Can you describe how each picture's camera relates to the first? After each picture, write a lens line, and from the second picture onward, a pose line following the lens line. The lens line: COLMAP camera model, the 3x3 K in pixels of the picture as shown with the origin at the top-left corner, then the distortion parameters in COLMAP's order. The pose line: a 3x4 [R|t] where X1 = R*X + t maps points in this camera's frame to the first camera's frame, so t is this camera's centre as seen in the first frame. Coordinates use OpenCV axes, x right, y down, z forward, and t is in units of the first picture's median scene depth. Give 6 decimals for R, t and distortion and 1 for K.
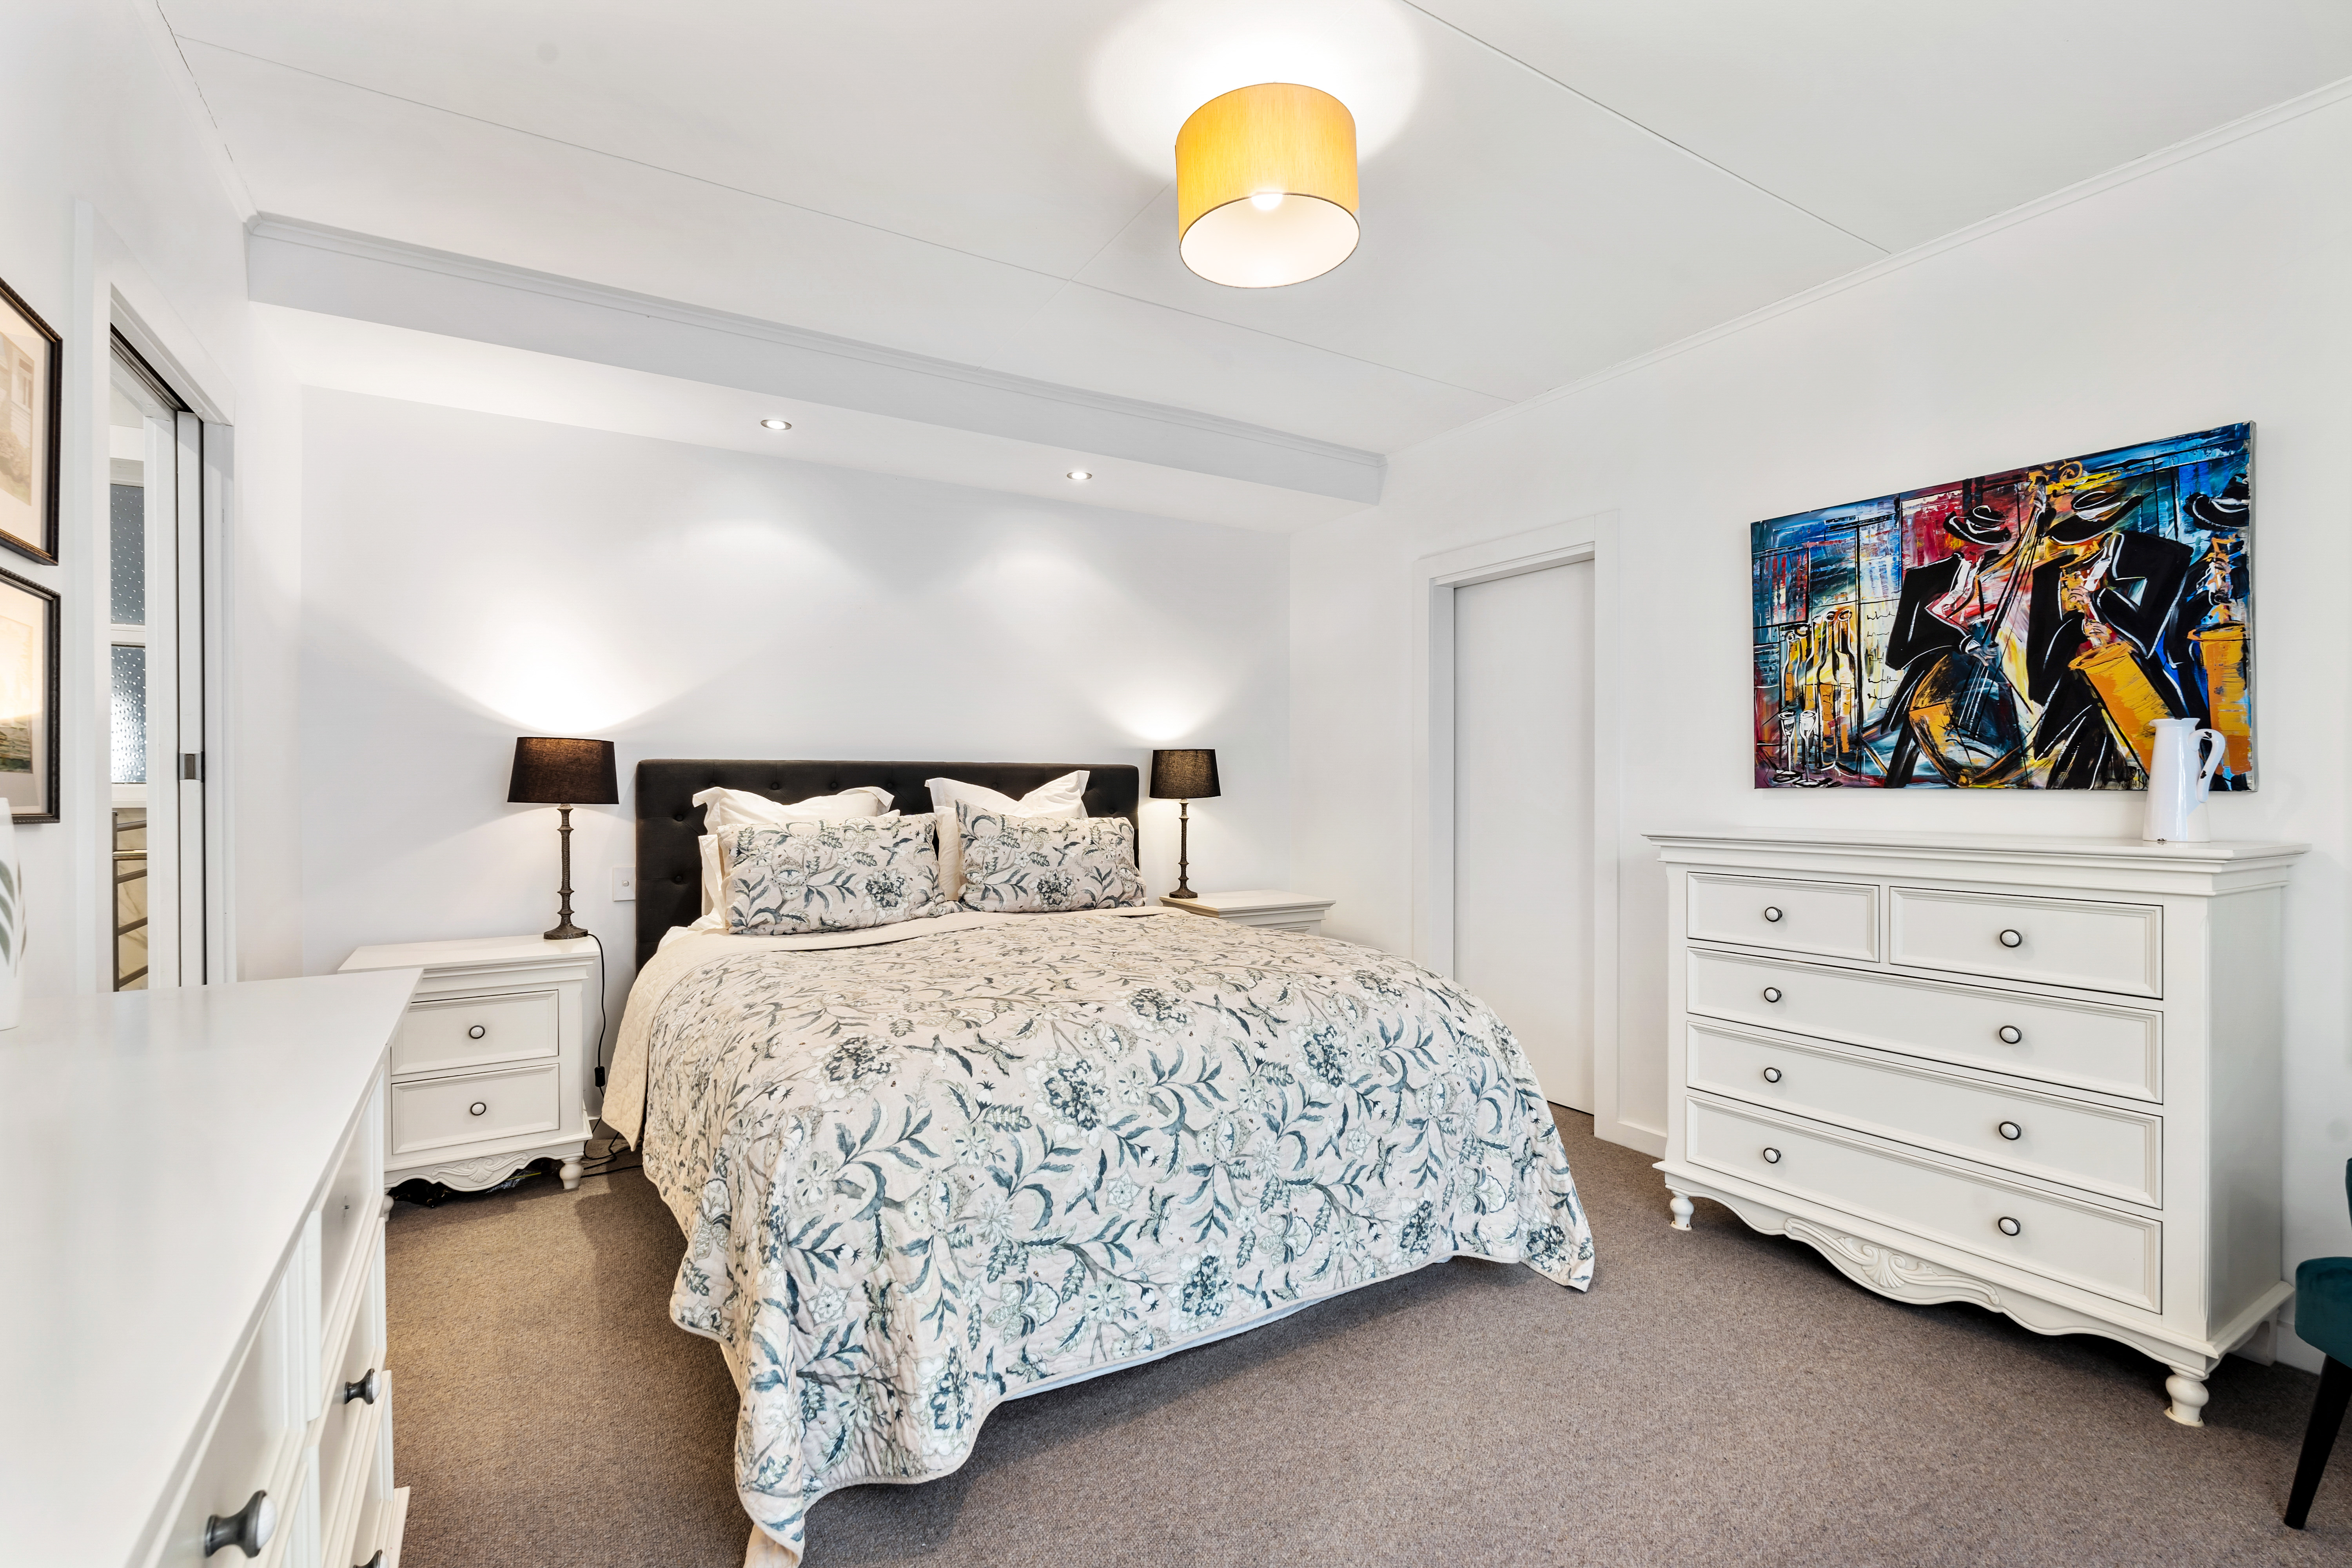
lens RADIAL K [[1052.1, 0, 1173.9], [0, 1052.1, 787.3], [0, 0, 1]] dist [-0.007899, 0.003549]
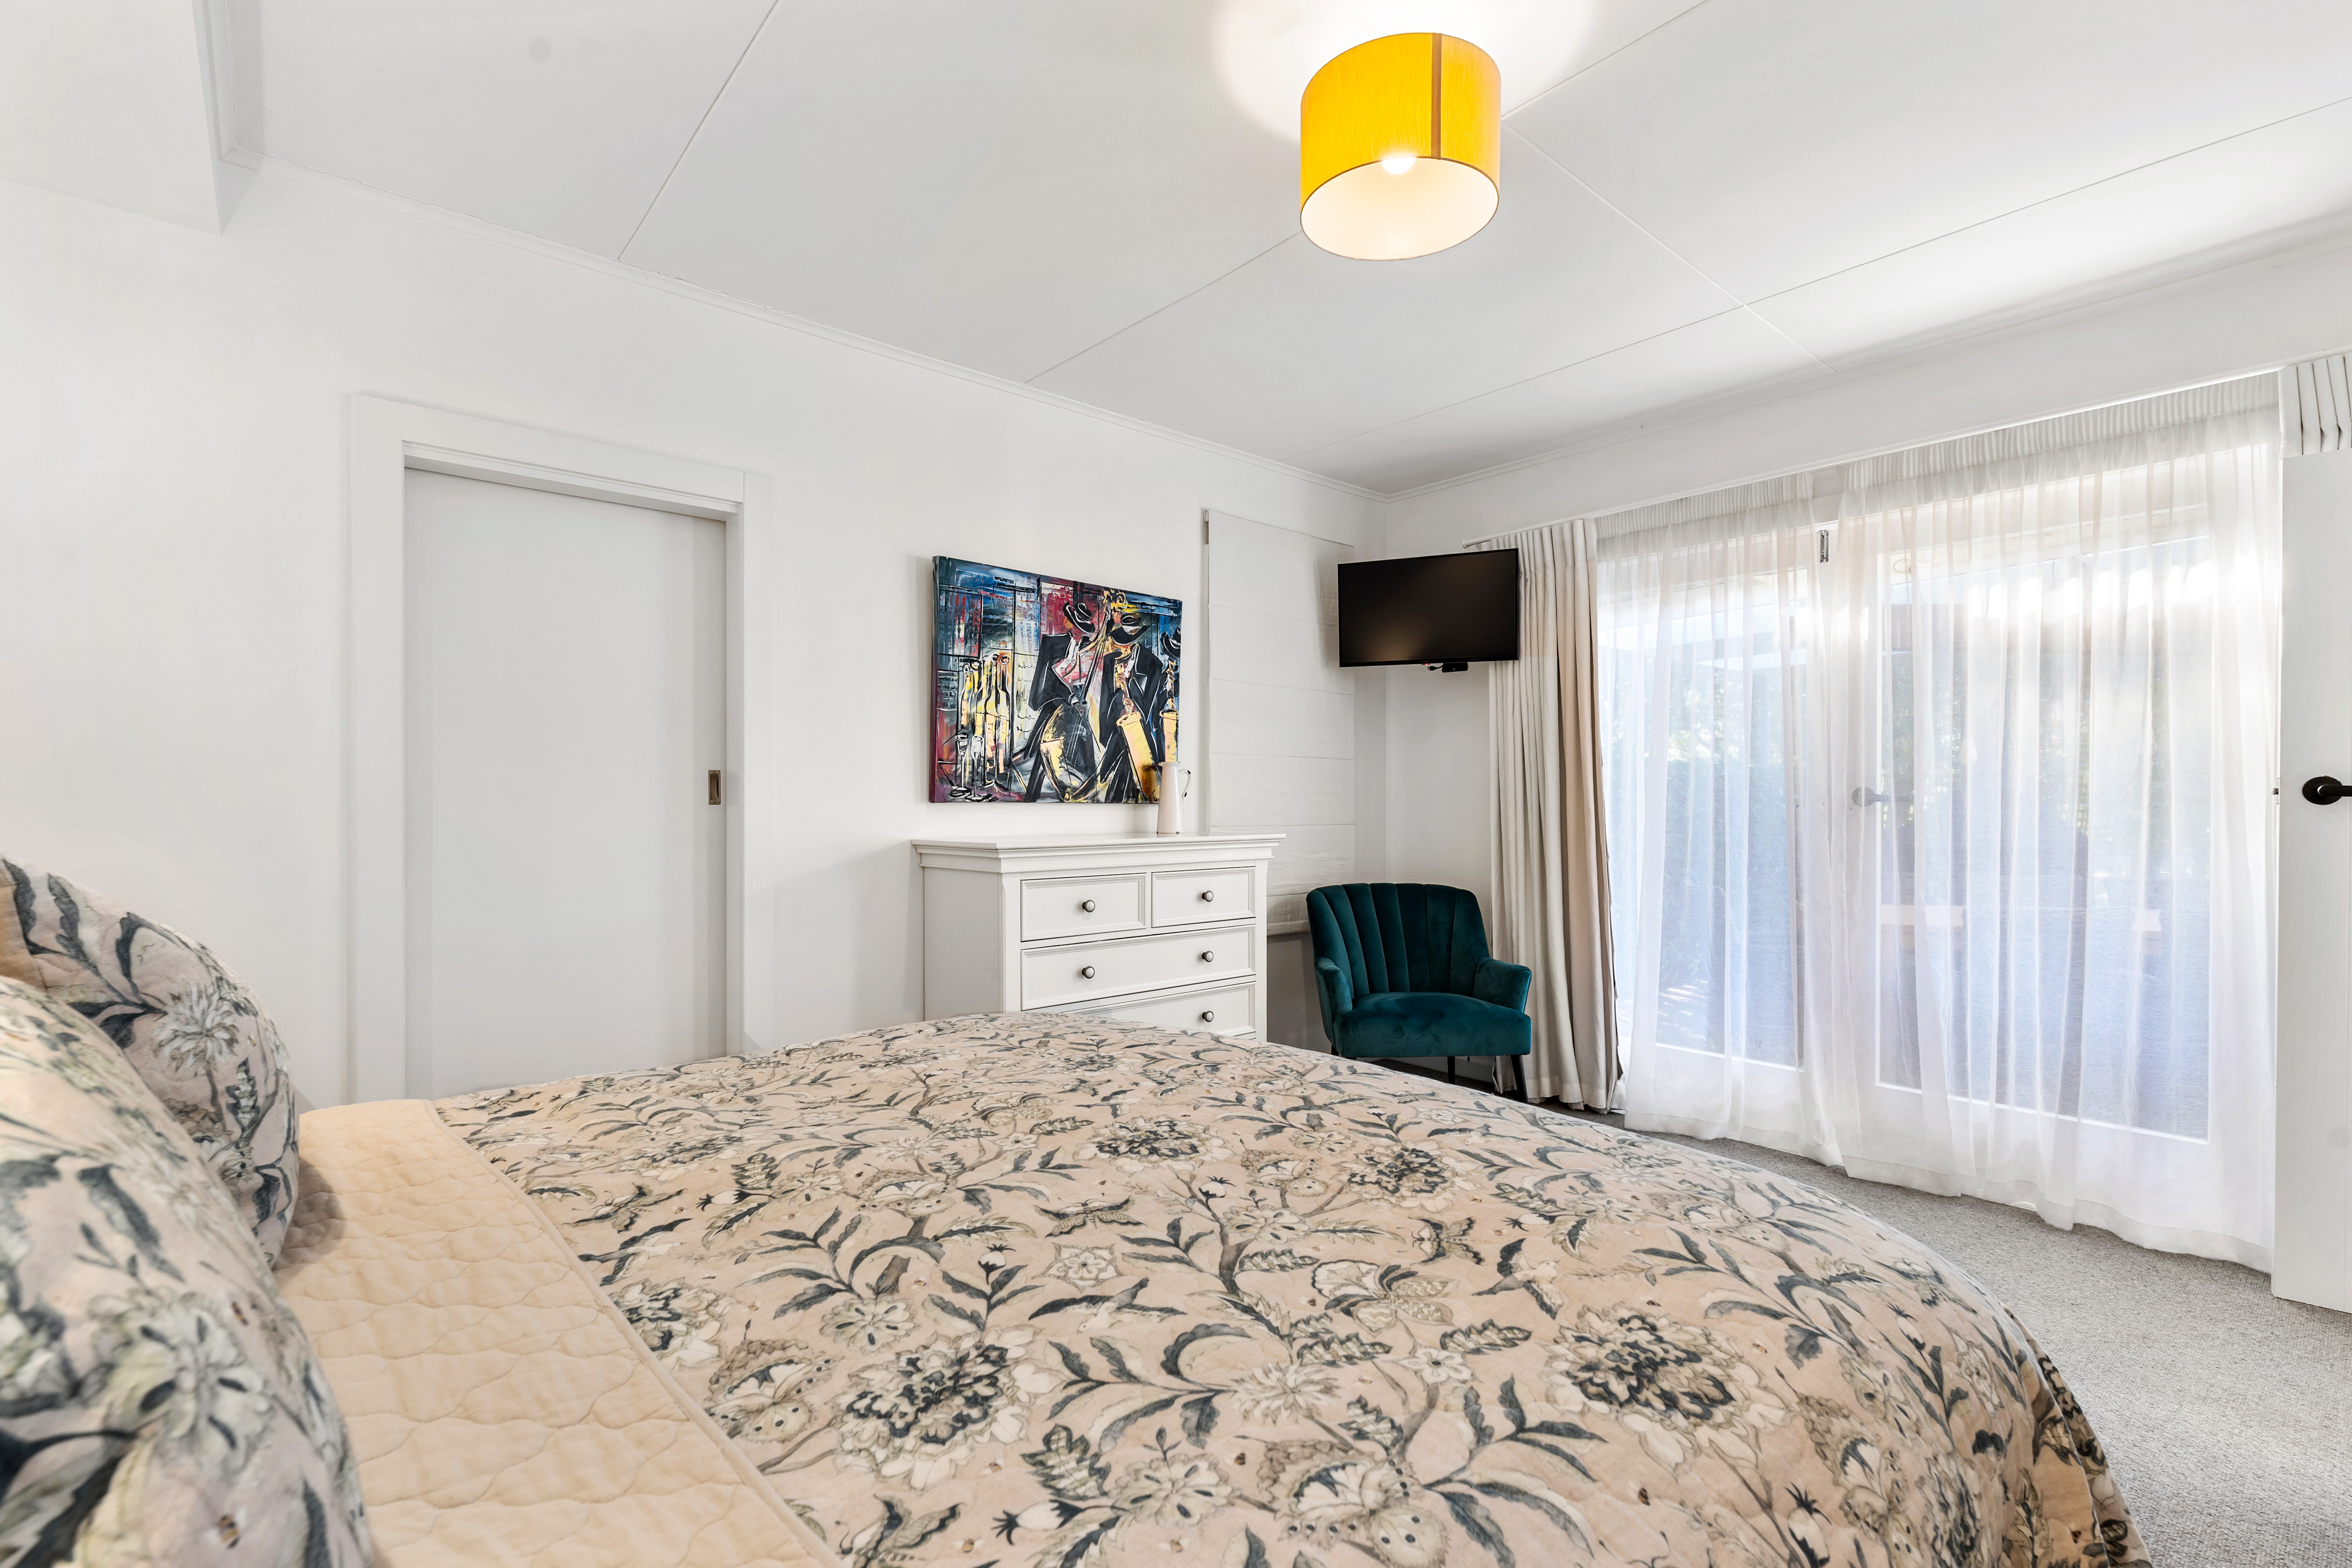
lens RADIAL K [[1052.1, 0, 1177.6], [0, 1052.1, 796.5], [0, 0, 1]] dist [-0.007899, 0.003549]
pose [[-0.163561, 0.007117, 0.986507, -0.618357], [-0.000417, 0.999973, -0.007283, 0.002737], [-0.986533, -0.001603, -0.163554, 1.050048]]
